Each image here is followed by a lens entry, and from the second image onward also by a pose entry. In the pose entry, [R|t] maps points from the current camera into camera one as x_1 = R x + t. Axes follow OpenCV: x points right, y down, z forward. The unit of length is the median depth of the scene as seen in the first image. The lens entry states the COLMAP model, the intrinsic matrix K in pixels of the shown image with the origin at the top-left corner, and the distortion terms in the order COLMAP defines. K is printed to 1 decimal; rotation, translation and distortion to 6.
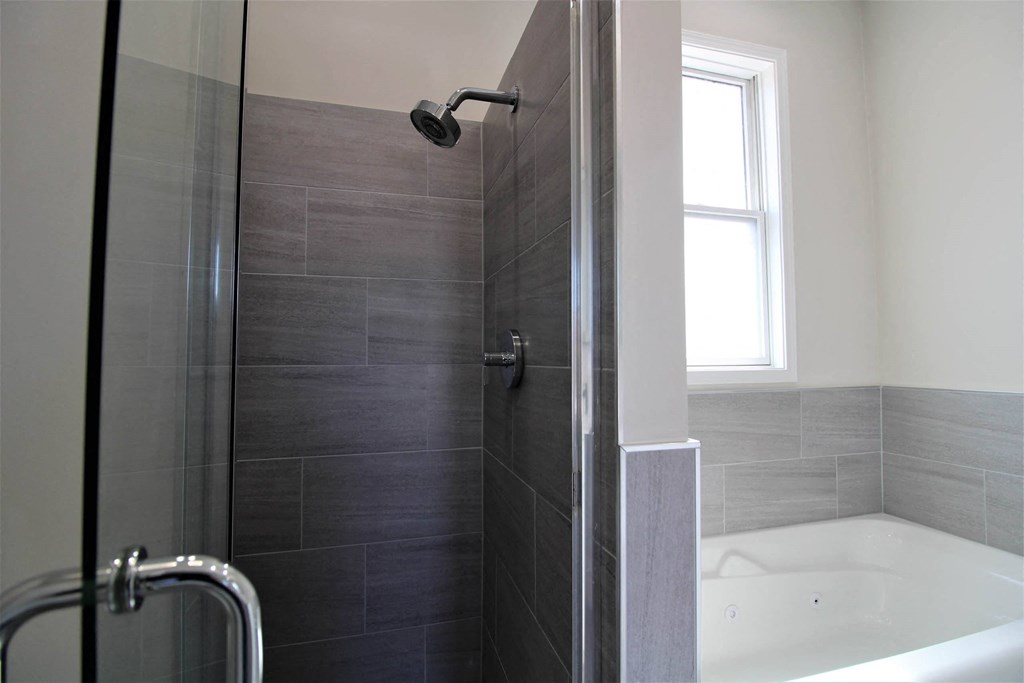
lens RADIAL K [[472.8, 0, 509.0], [0, 472.8, 340.9], [0, 0, 1]] dist [-0.009864, -0.005851]
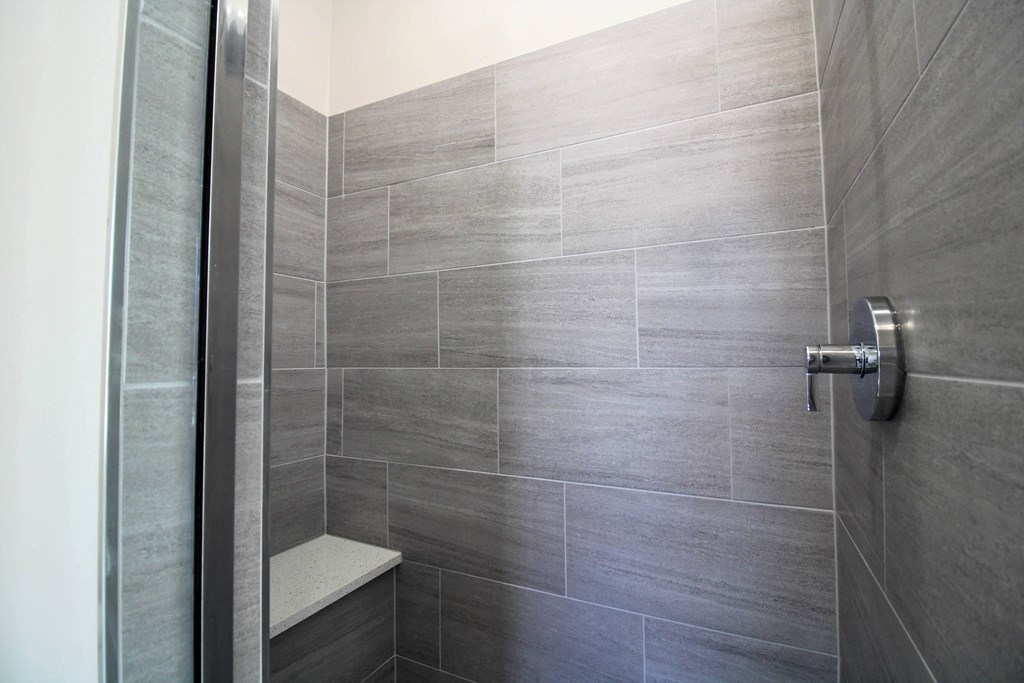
lens RADIAL K [[472.8, 0, 512.0], [0, 472.8, 338.2], [0, 0, 1]] dist [-0.009864, -0.005851]
pose [[0.749072, -0.032949, -0.661669, 0.036795], [0.030543, 0.999418, -0.015190, 0.010712], [0.661784, -0.008831, 0.749642, 0.332128]]
